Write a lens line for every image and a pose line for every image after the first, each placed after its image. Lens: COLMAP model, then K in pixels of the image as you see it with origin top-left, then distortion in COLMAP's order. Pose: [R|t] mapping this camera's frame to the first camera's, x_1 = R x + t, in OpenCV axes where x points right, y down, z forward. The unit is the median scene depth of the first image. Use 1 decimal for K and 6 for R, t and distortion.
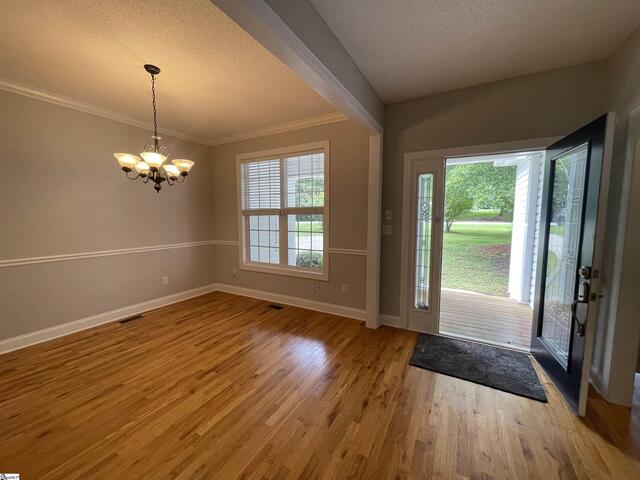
lens RADIAL K [[259.5, 0, 313.5], [0, 259.5, 241.1], [0, 0, 1]] dist [-0.000529, 0.000164]
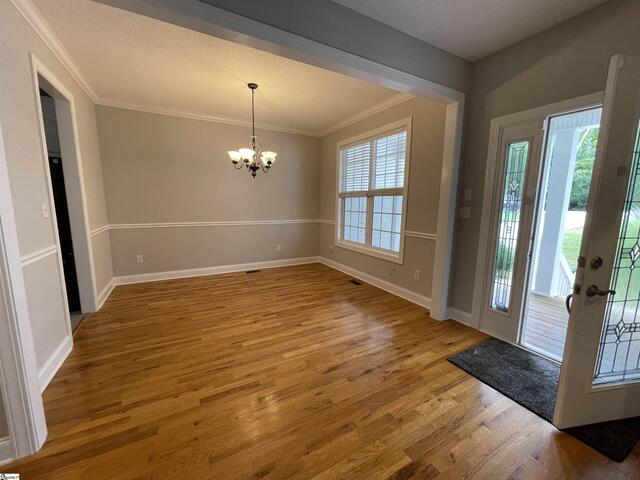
lens RADIAL K [[259.5, 0, 319.9], [0, 259.5, 242.5], [0, 0, 1]] dist [-0.000529, 0.000164]
pose [[0.849154, 0.090717, -0.520296, 0.334770], [-0.062313, 0.995466, 0.071866, 0.023800], [0.524456, -0.028604, 0.850957, 0.006991]]
